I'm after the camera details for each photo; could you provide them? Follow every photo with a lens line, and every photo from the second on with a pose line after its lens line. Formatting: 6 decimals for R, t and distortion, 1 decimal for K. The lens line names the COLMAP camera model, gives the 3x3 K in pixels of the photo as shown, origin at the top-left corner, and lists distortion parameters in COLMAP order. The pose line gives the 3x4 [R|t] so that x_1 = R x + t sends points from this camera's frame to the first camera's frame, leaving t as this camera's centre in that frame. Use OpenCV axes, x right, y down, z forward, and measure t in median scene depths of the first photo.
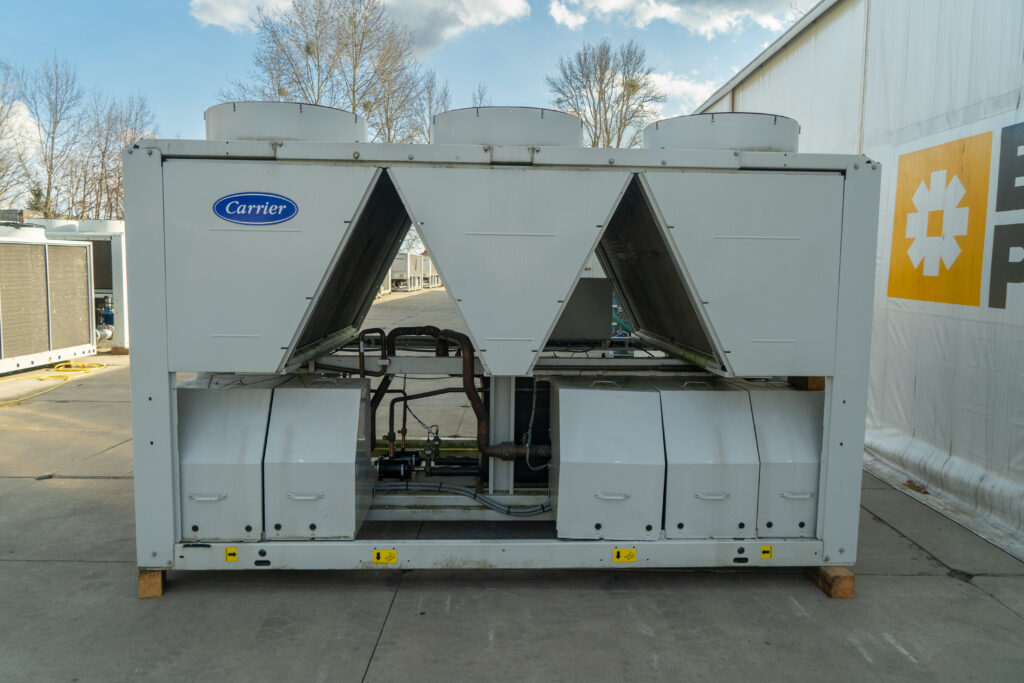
lens RADIAL K [[708.2, 0, 506.4], [0, 708.2, 342.3], [0, 0, 1]] dist [-0.015452, 0.001266]
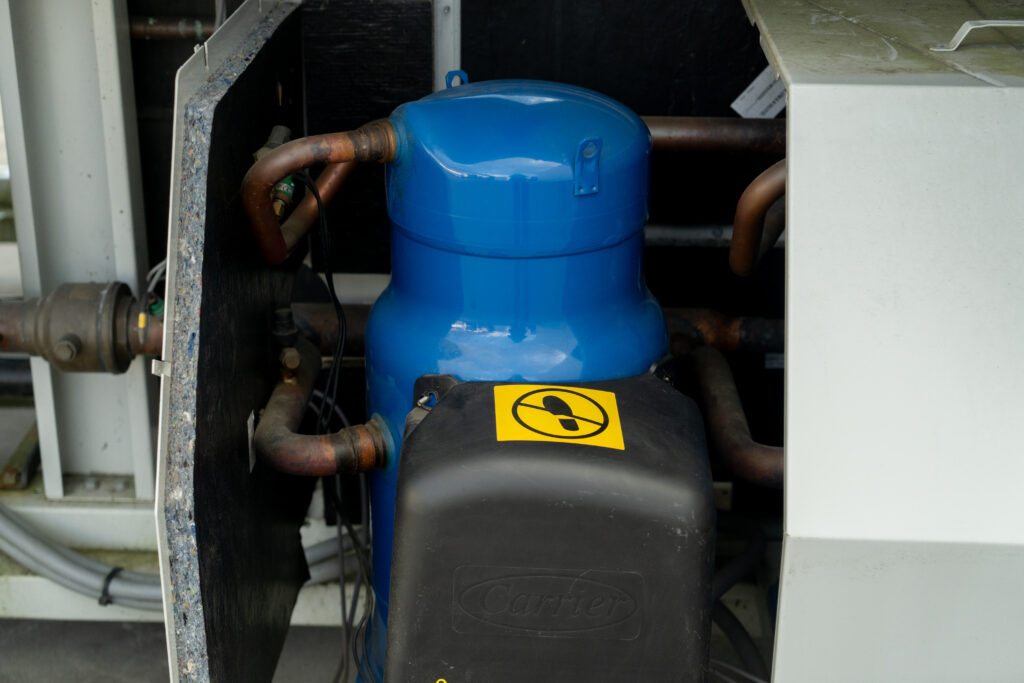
lens RADIAL K [[1619.1, 0, 512.0], [0, 1619.1, 341.5], [0, 0, 1]] dist [0.104420, 0.012013]
pose [[0.997522, 0.032035, -0.062634, 0.188131], [-0.011514, 0.952644, 0.303869, 0.011627], [0.069402, -0.302395, 0.950653, 0.653596]]
